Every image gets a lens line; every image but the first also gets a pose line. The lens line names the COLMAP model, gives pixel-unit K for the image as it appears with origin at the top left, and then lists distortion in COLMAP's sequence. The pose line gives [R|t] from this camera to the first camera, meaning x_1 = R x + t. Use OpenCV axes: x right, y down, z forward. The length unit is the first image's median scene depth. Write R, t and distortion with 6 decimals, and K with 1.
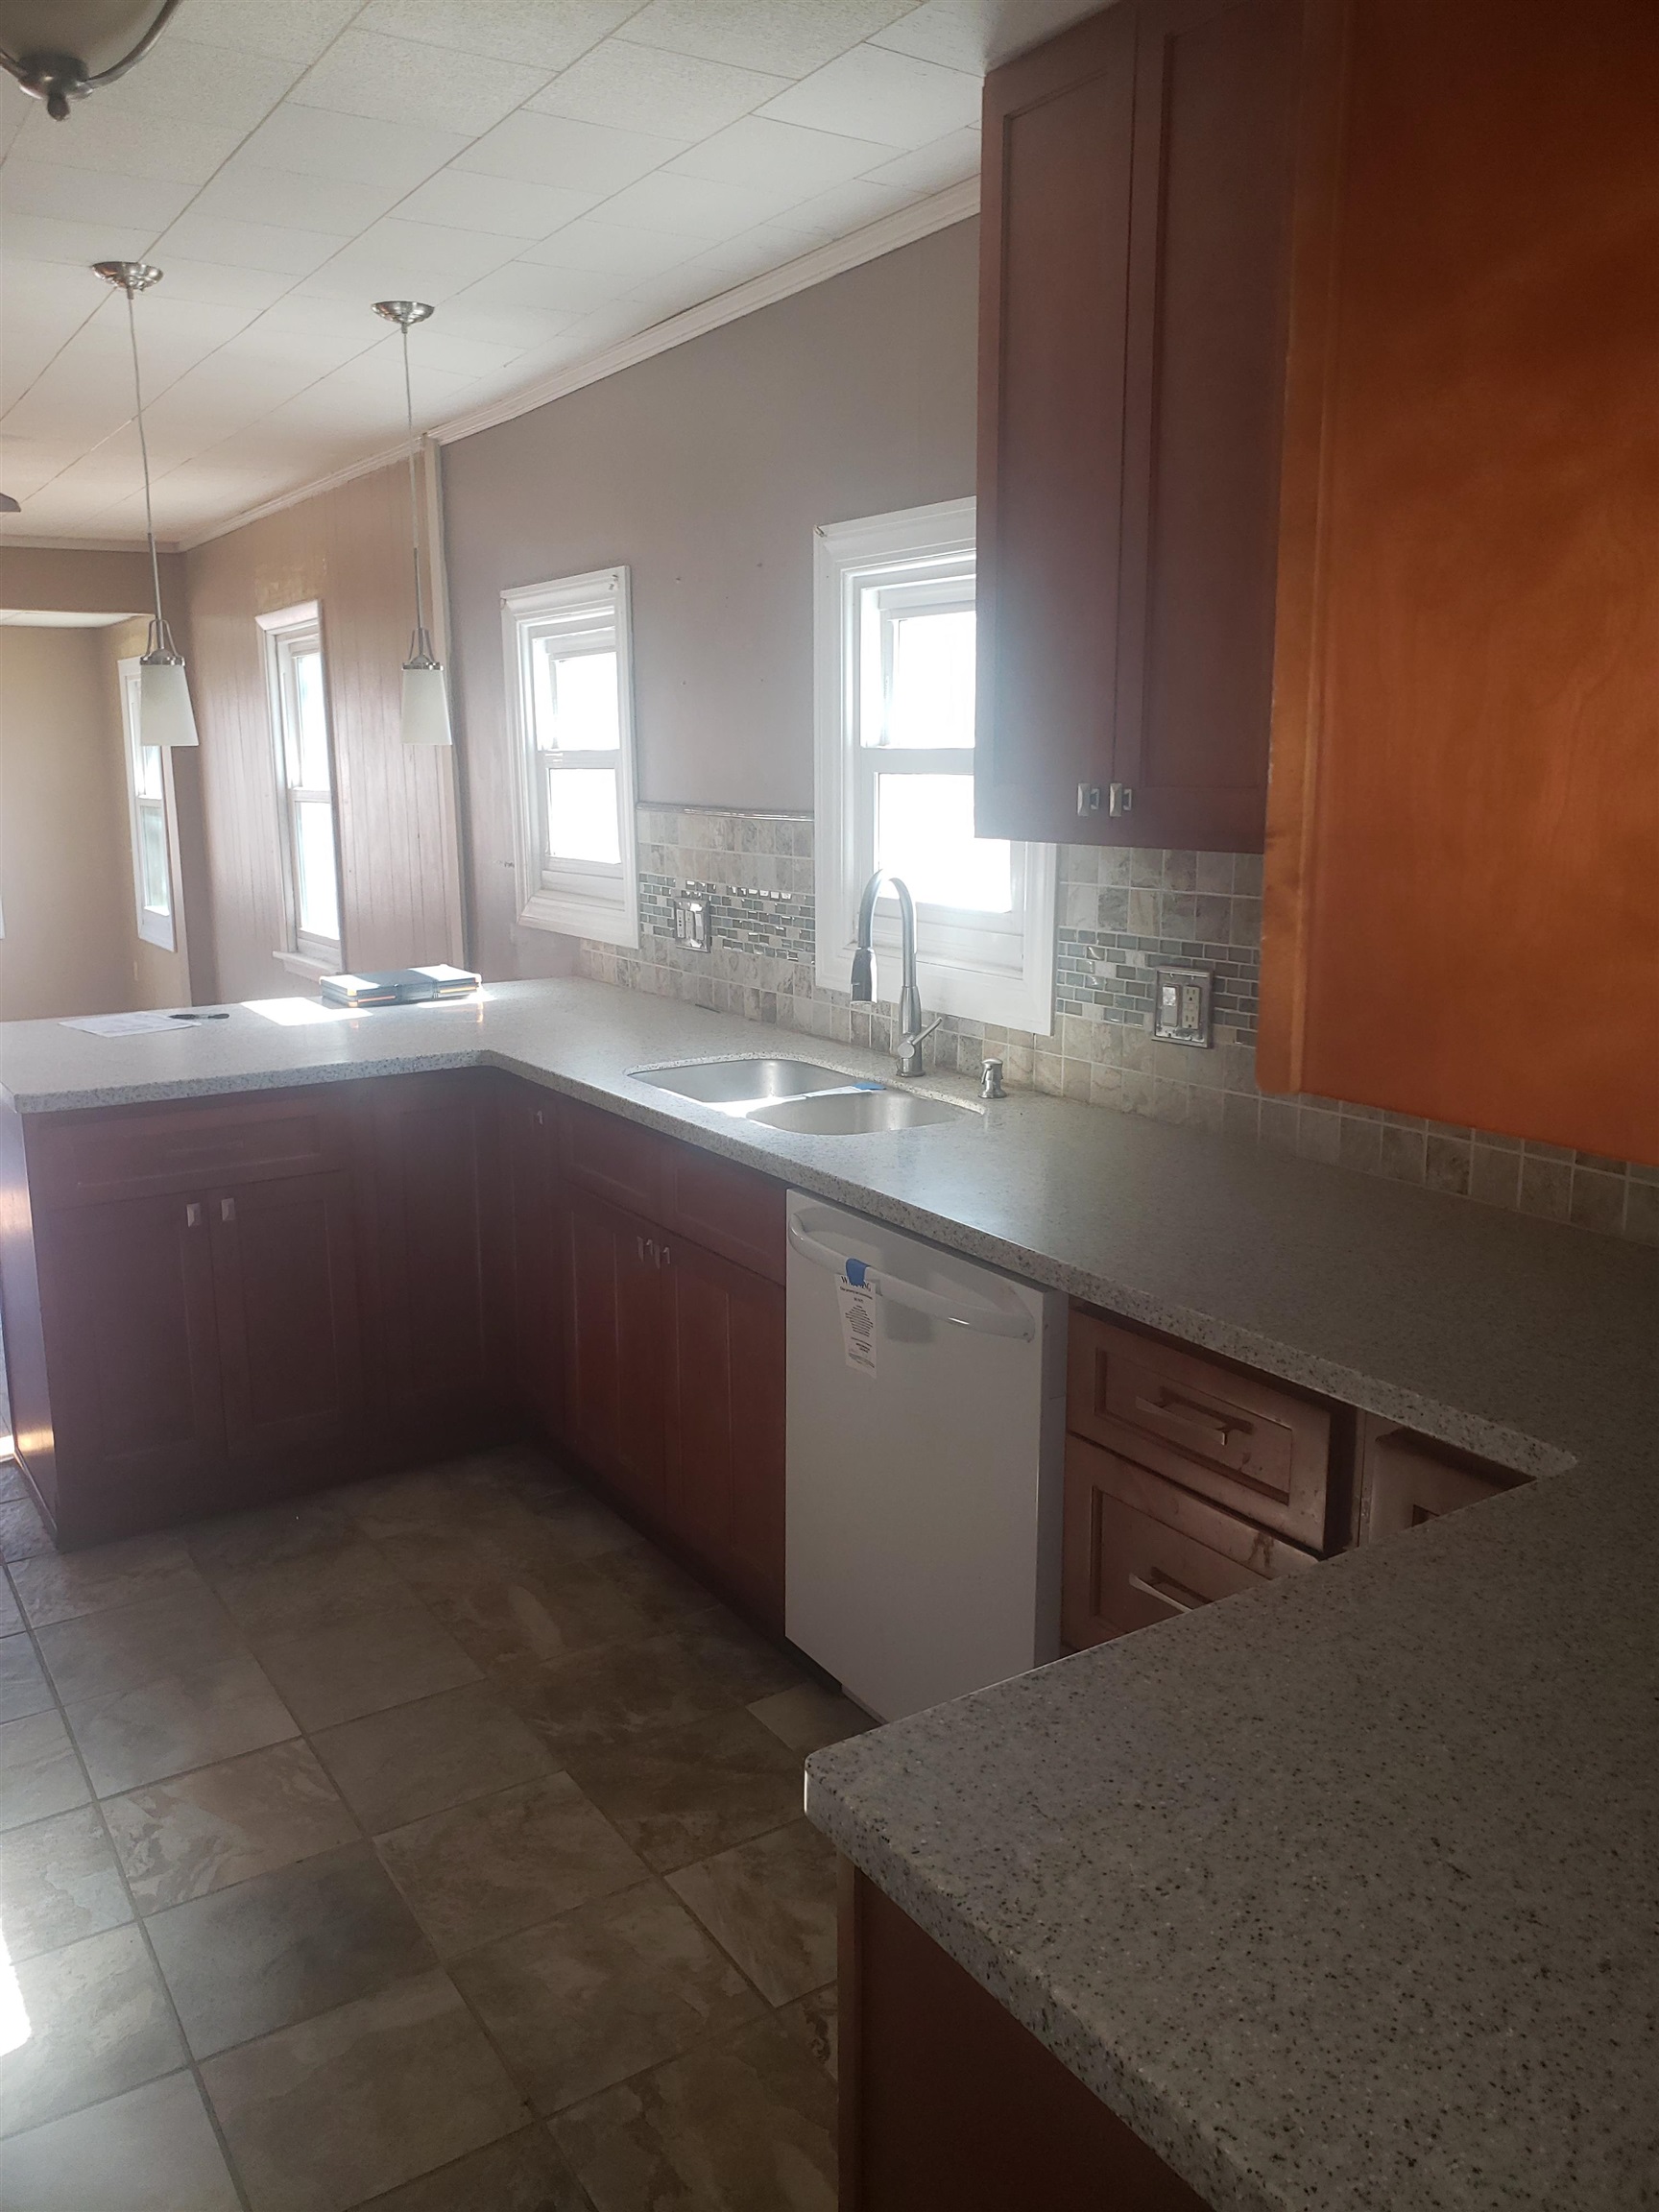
lens RADIAL K [[1722.8, 0, 834.1], [0, 1722.8, 1093.5], [0, 0, 1]] dist [0.042743, -0.010604]
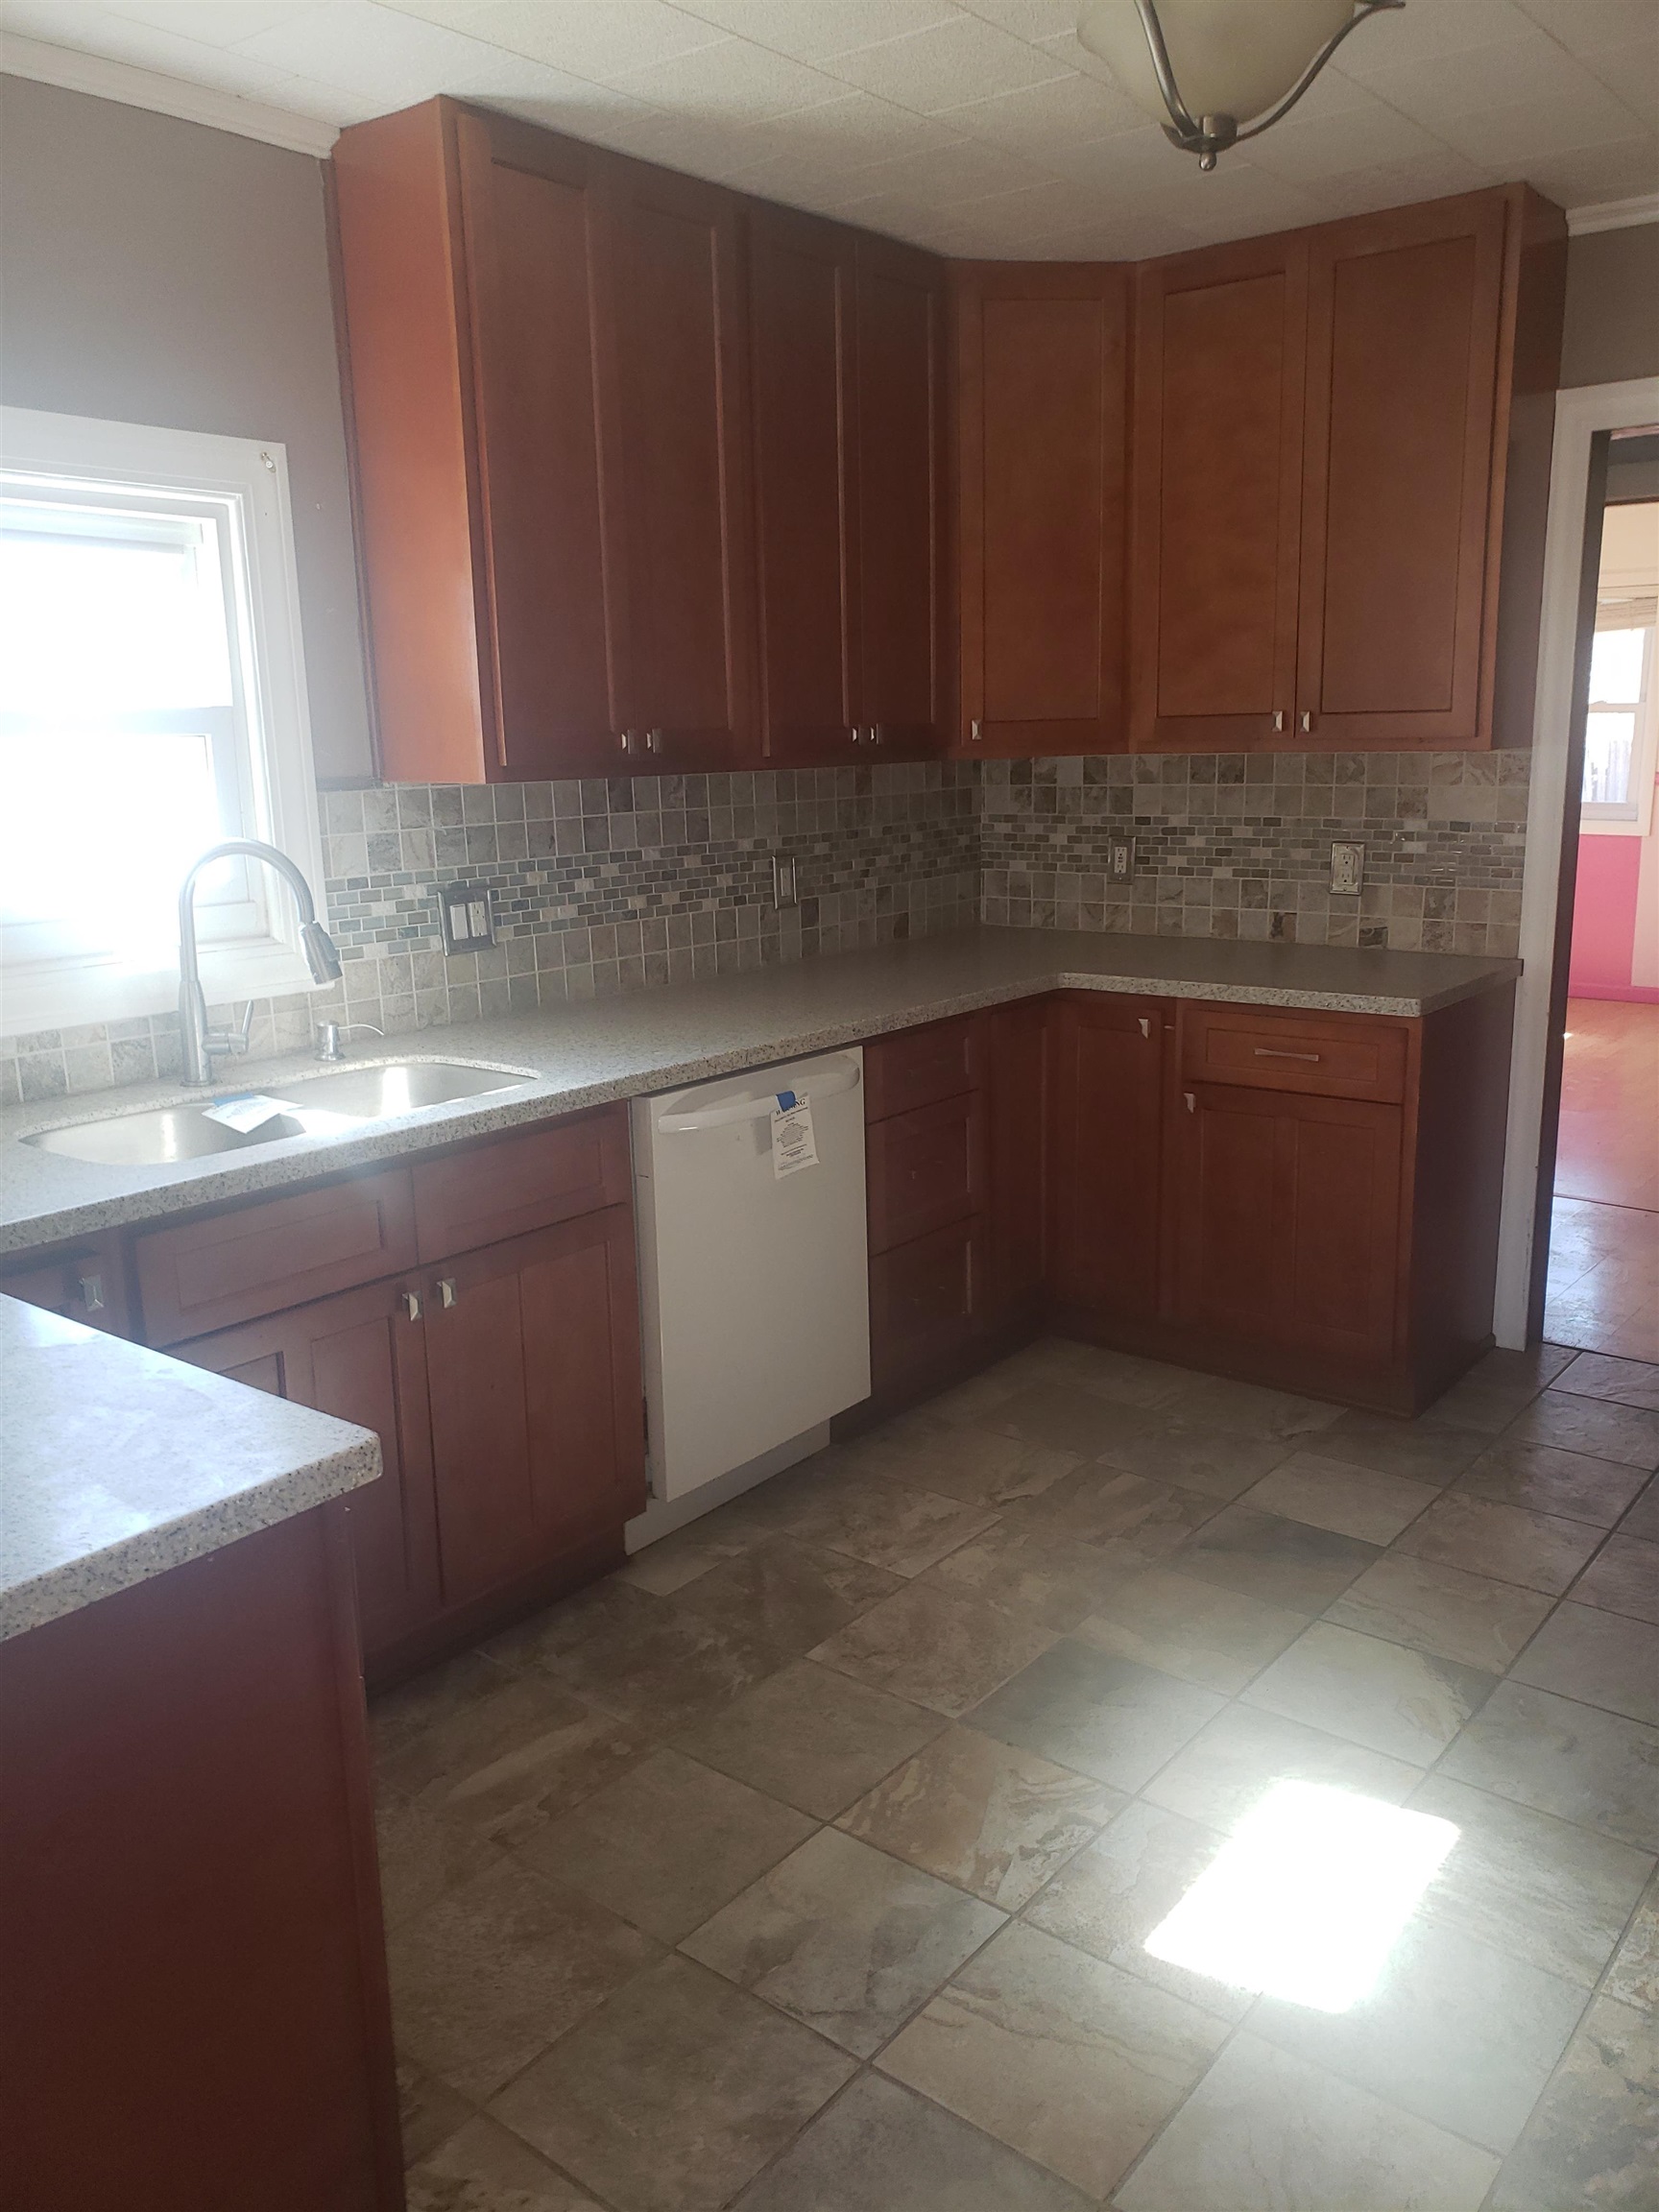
lens RADIAL K [[1722.8, 0, 825.6], [0, 1722.8, 1109.8], [0, 0, 1]] dist [0.042743, -0.010604]
pose [[-0.317649, -0.195957, 0.927739, -1.007119], [0.203543, 0.941513, 0.268557, -0.195260], [-0.926104, 0.274142, -0.259185, 1.090353]]
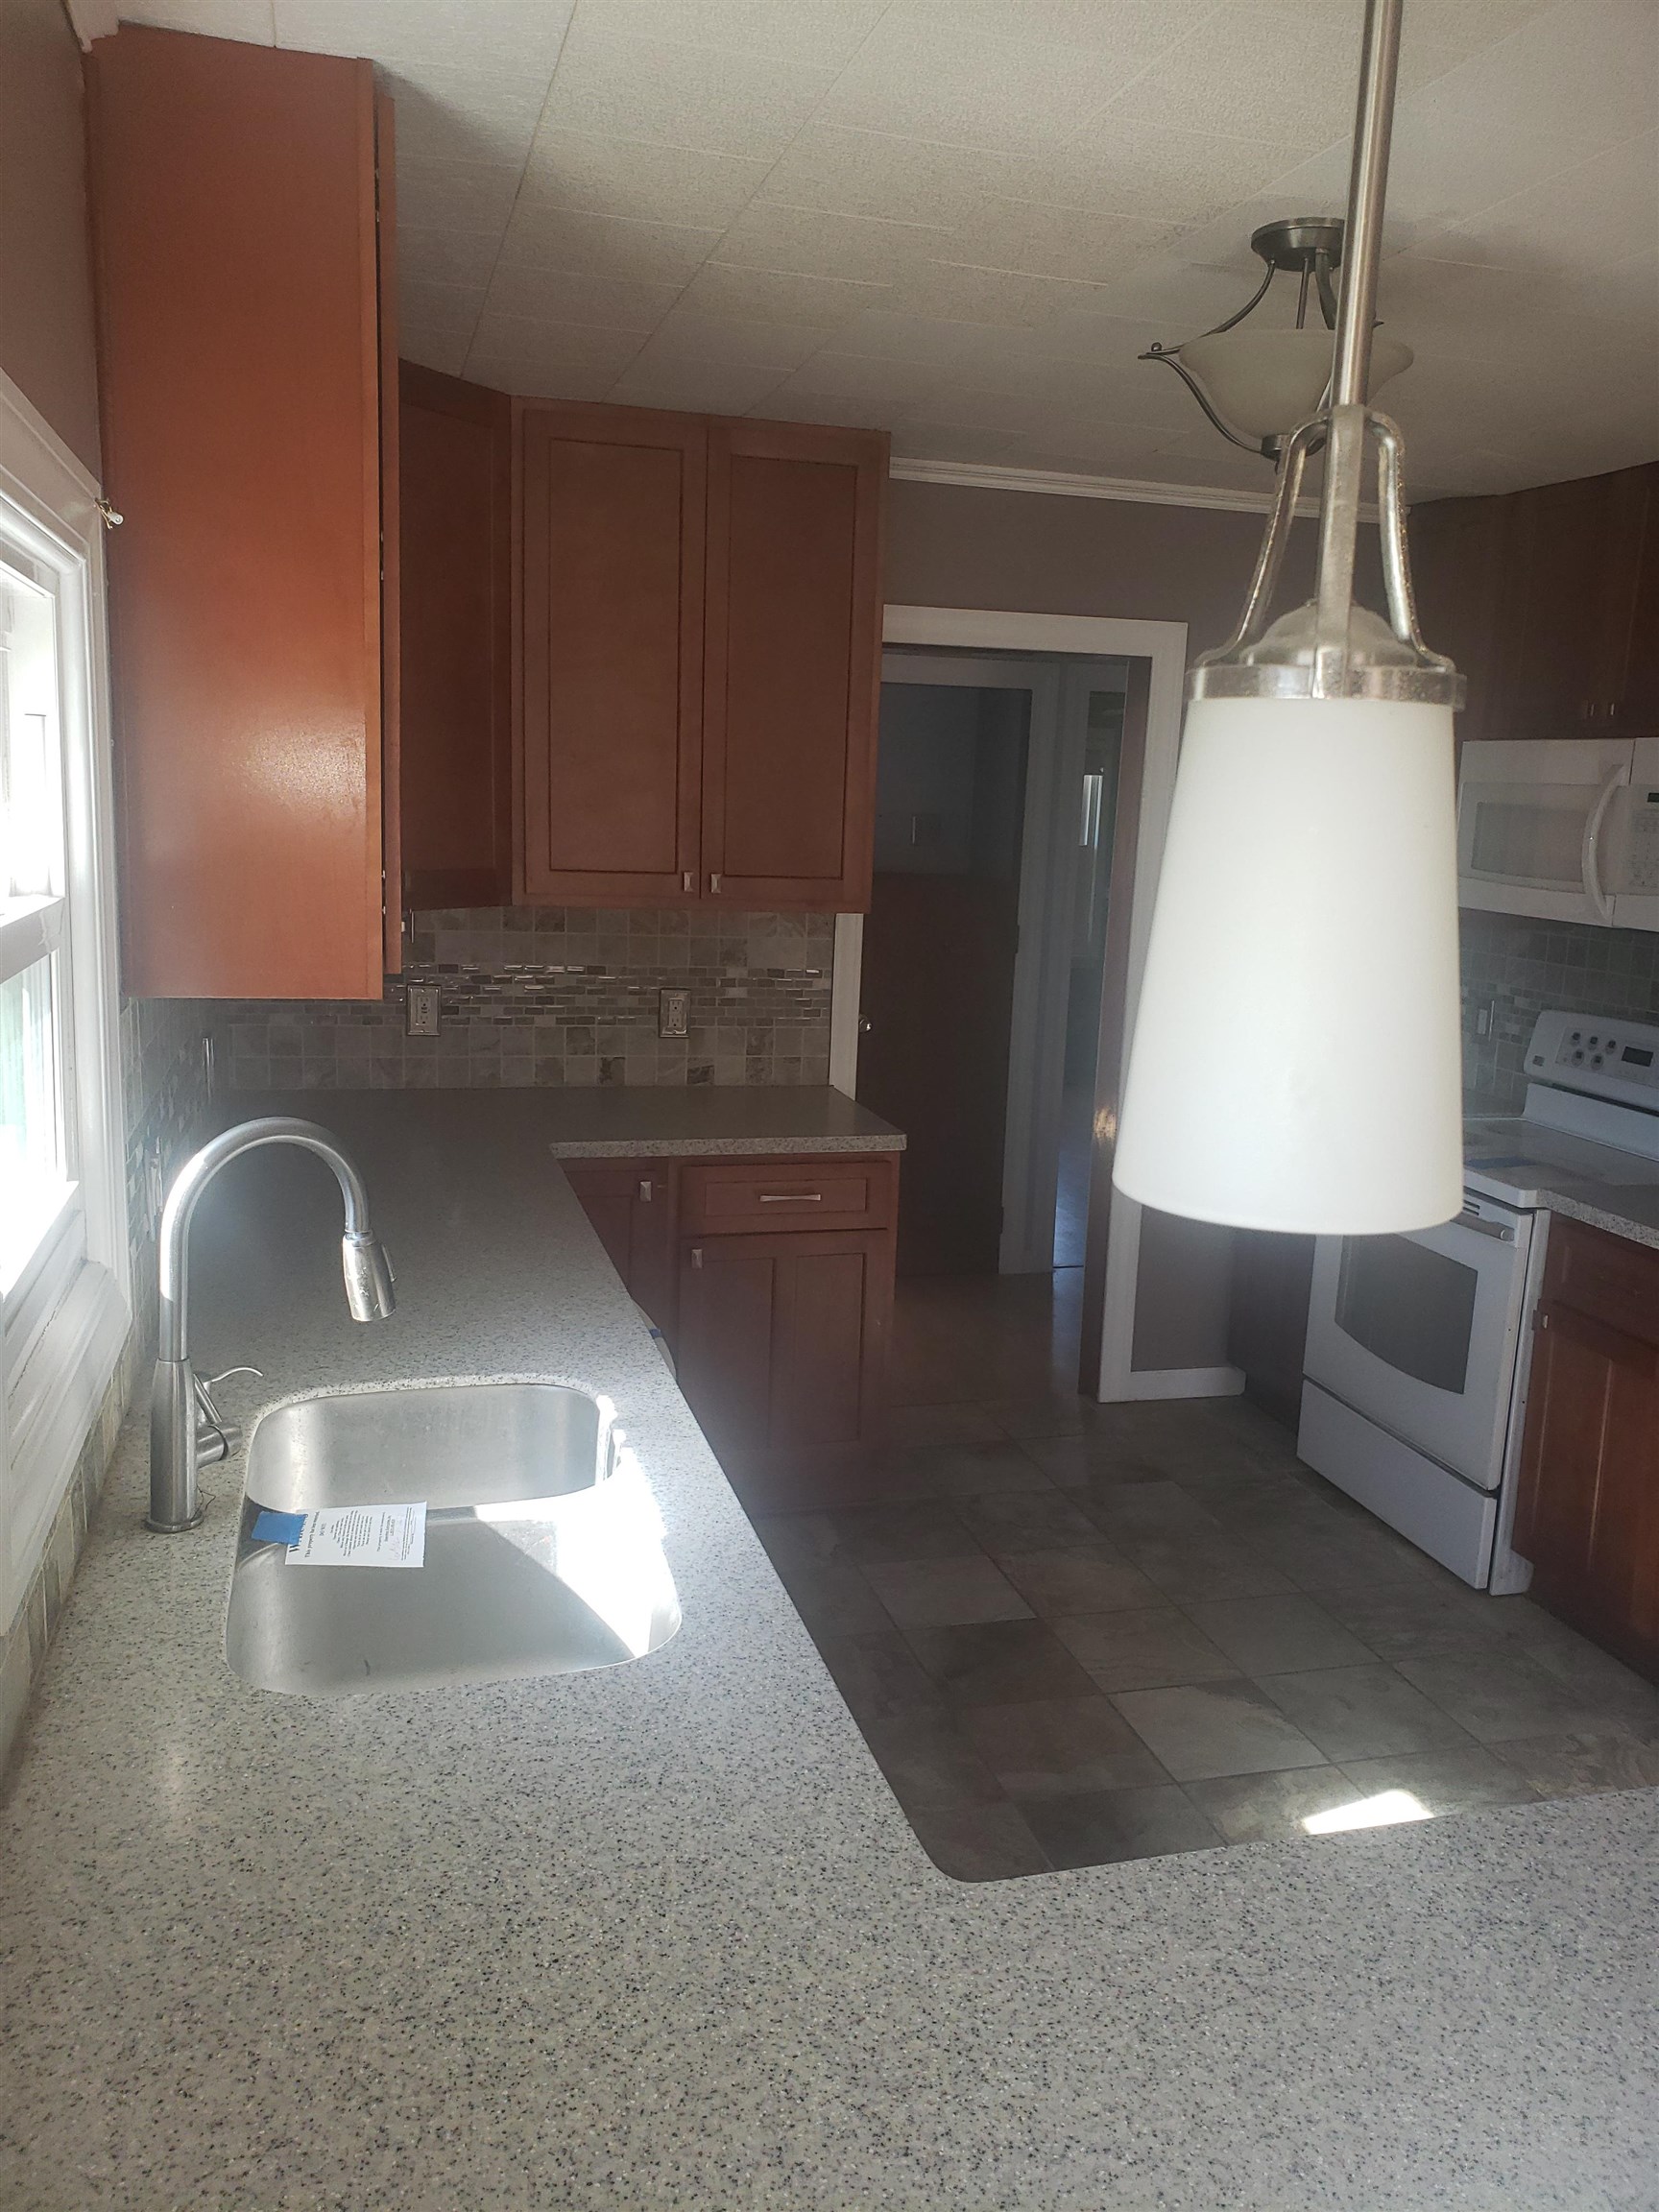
lens RADIAL K [[1722.8, 0, 823.7], [0, 1722.8, 1109.7], [0, 0, 1]] dist [0.042743, -0.010604]
pose [[-0.954437, -0.081973, 0.286932, -0.282125], [0.025870, 0.935181, 0.353223, -0.375365], [-0.297288, 0.344552, -0.890451, 1.641912]]
